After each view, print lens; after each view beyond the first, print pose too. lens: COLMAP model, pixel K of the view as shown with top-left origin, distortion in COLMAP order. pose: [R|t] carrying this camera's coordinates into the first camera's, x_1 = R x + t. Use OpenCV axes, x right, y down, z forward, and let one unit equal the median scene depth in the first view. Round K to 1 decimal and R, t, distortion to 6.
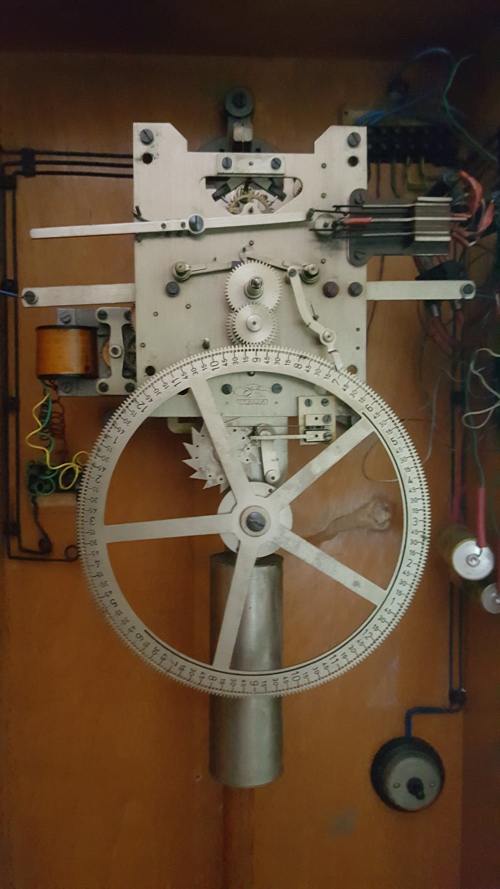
lens RADIAL K [[686.6, 0, 236.1], [0, 686.6, 444.6], [0, 0, 1]] dist [0.215899, -0.379317]
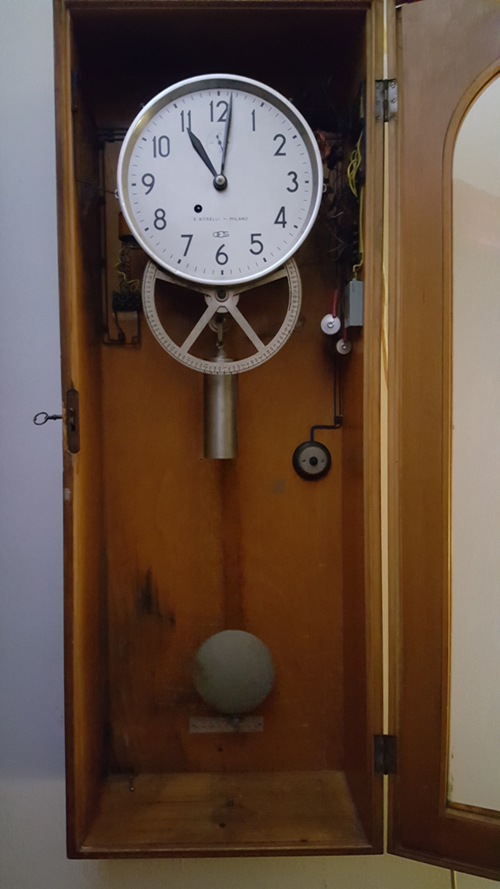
lens RADIAL K [[686.6, 0, 236.1], [0, 686.6, 444.6], [0, 0, 1]] dist [0.215899, -0.379317]
pose [[0.999609, -0.007474, -0.026940, 0.120693], [0.007583, 0.999963, 0.003953, 0.567717], [0.026910, -0.004155, 0.999629, -1.184892]]
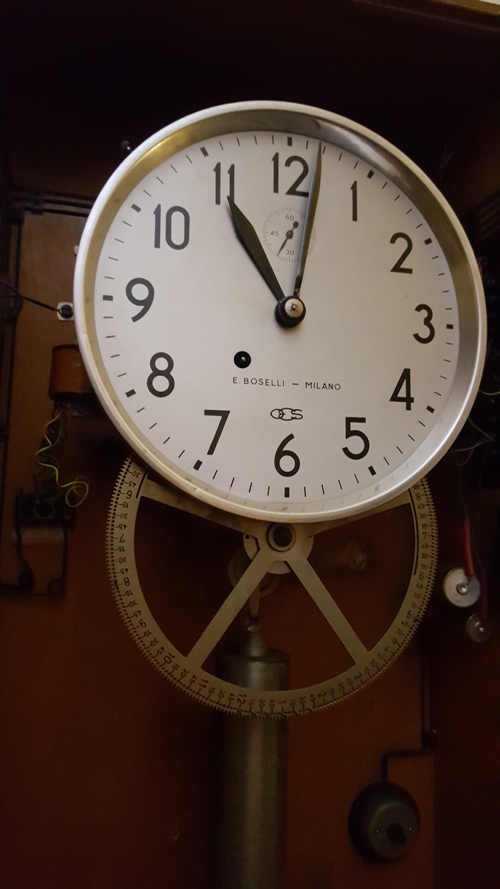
lens RADIAL K [[686.6, 0, 236.1], [0, 686.6, 444.6], [0, 0, 1]] dist [0.215899, -0.379317]
pose [[0.981797, 0.048667, 0.183593, -0.230963], [-0.021332, 0.988754, -0.148024, 0.127367], [-0.188732, 0.141413, 0.971794, -0.004968]]
